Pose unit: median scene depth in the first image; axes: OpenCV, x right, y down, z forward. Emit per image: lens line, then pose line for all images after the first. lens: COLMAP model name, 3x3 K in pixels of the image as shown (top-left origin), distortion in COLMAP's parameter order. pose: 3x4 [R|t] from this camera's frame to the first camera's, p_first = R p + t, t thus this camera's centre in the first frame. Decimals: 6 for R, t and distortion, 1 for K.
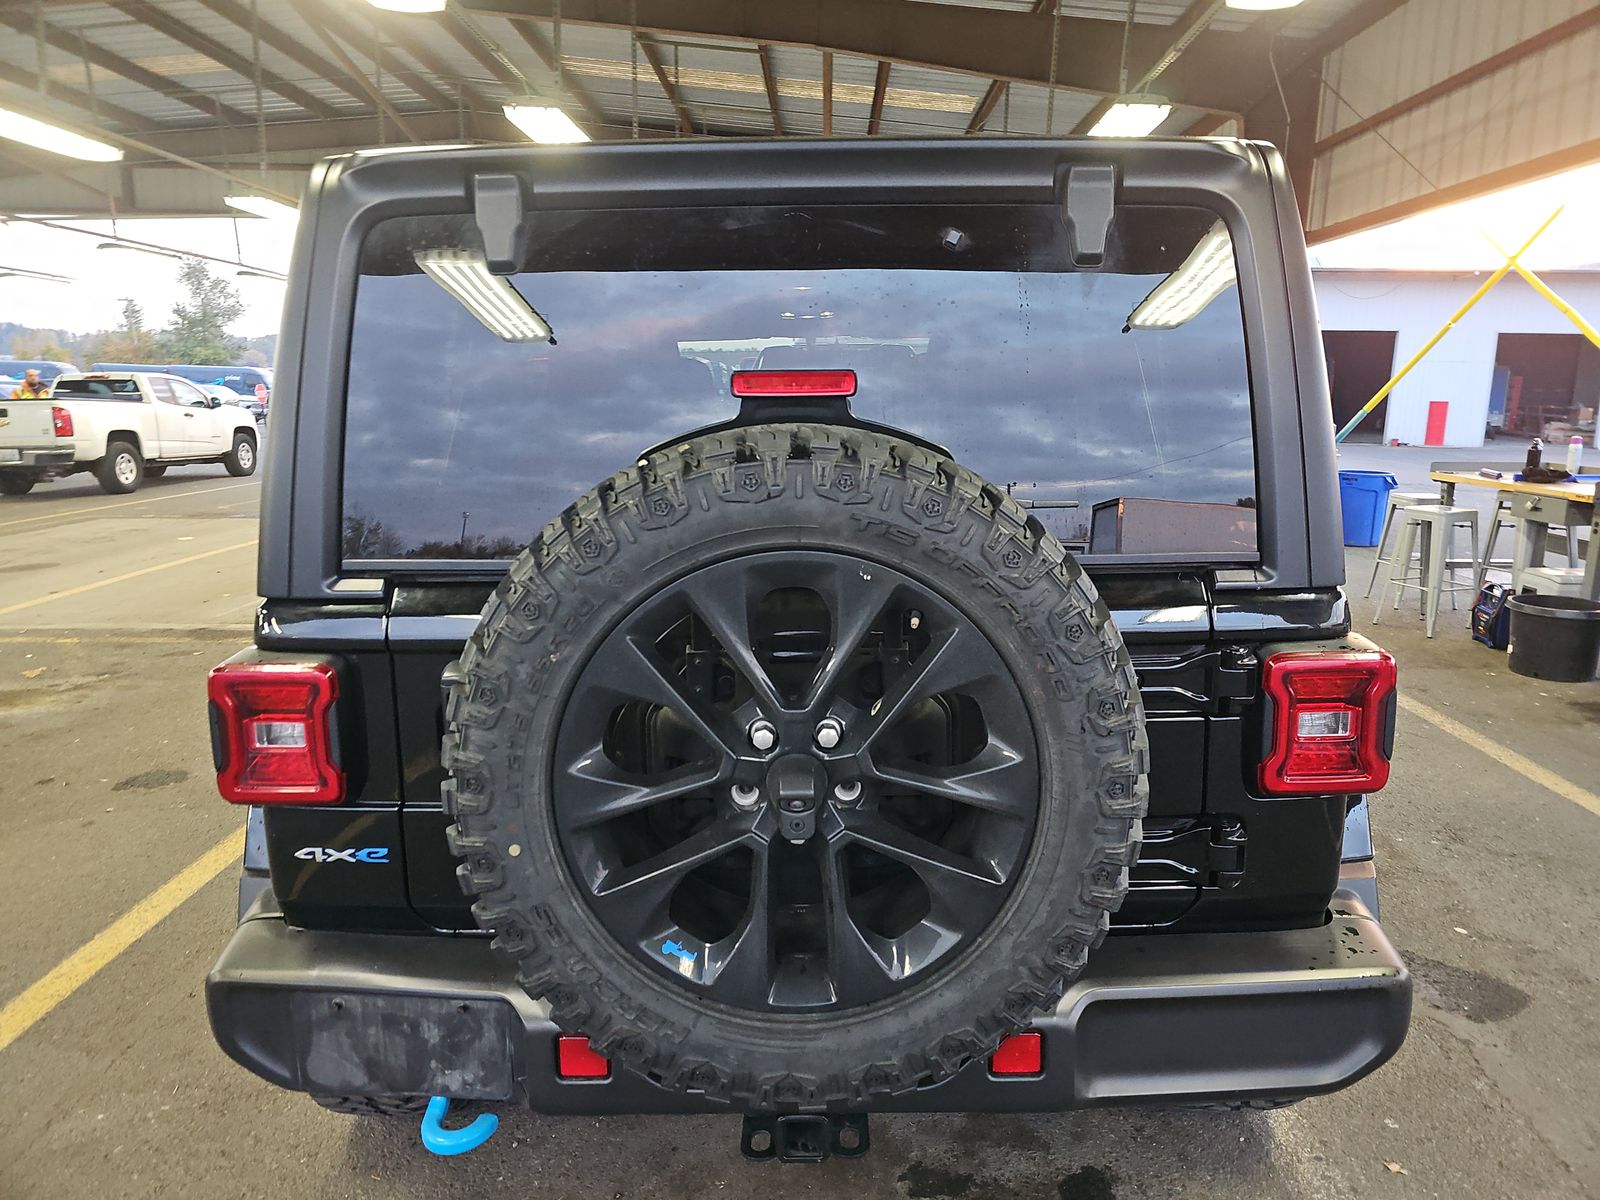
lens RADIAL K [[1069.2, 0, 800.0], [0, 1069.2, 600.0], [0, 0, 1]] dist [-0.000282, -0.000508]
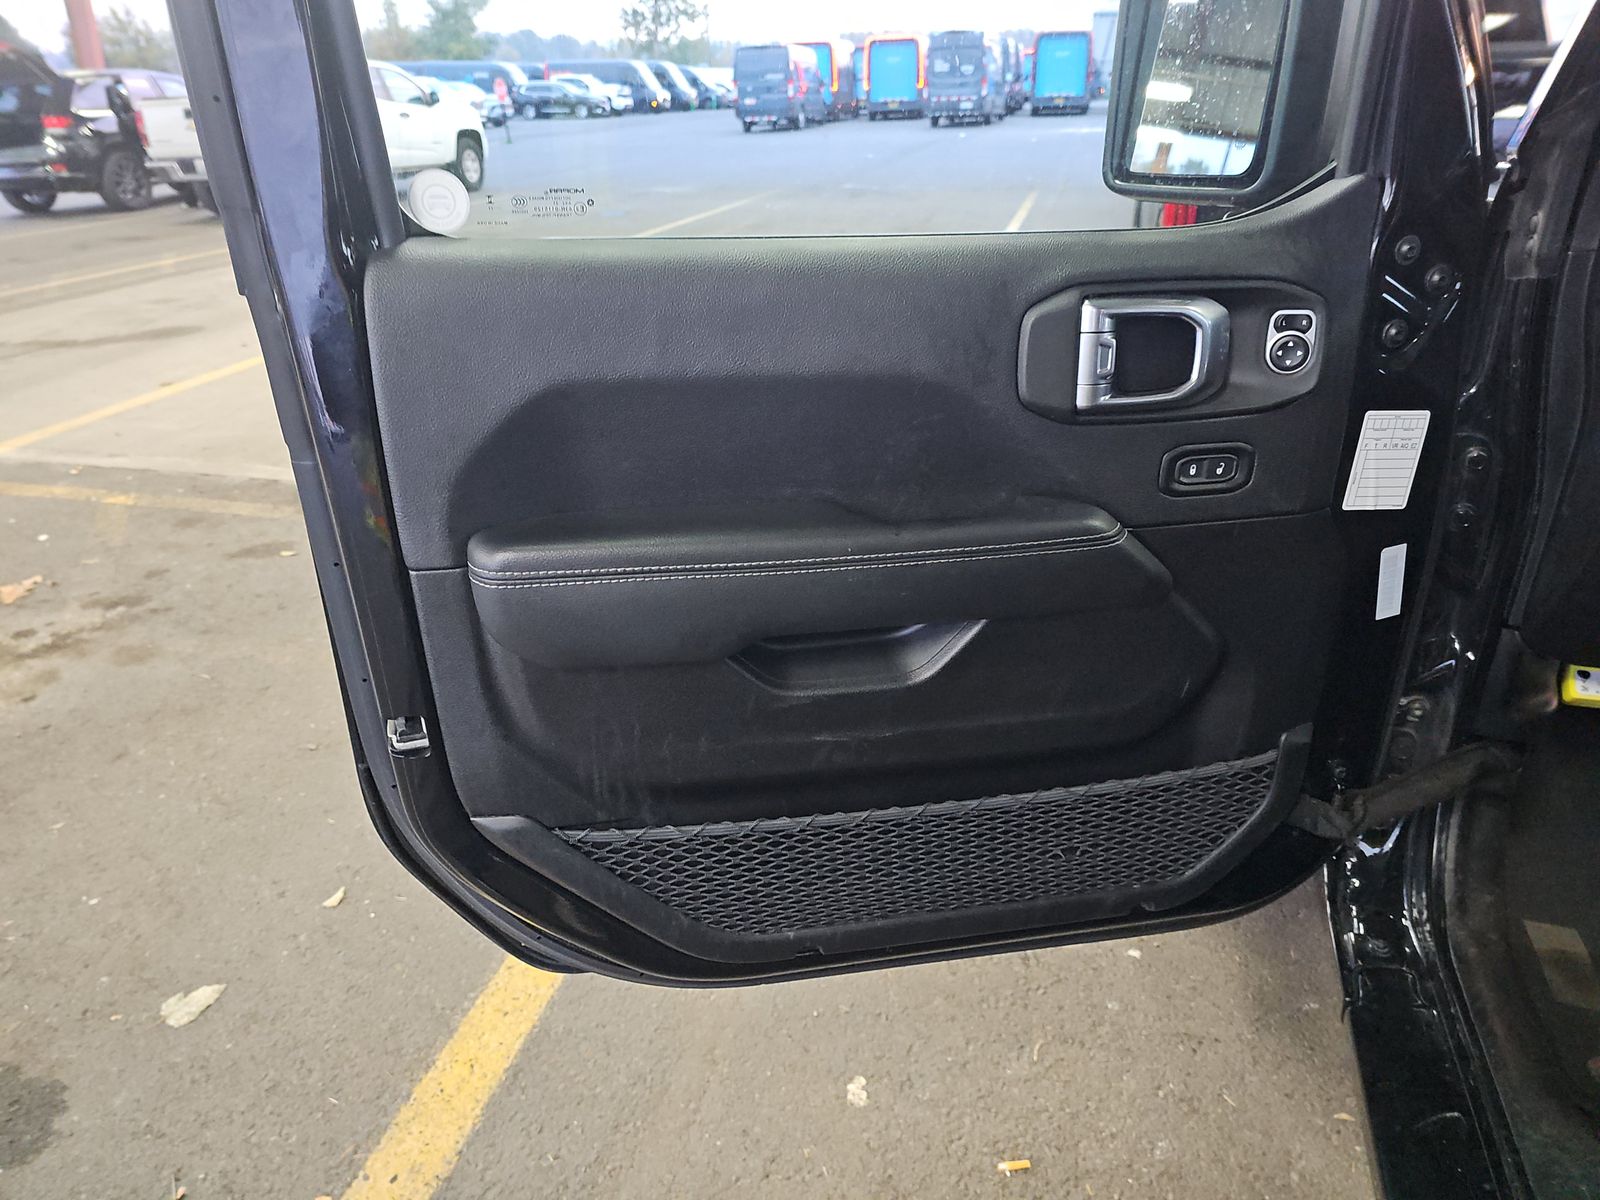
lens RADIAL K [[1069.2, 0, 800.0], [0, 1069.2, 600.0], [0, 0, 1]] dist [-0.000282, -0.000508]
pose [[0.973882, 0.084446, -0.210765, -0.065014], [-0.028700, 0.966602, 0.254670, -0.028396], [0.225232, -0.241969, 0.943780, 0.189209]]
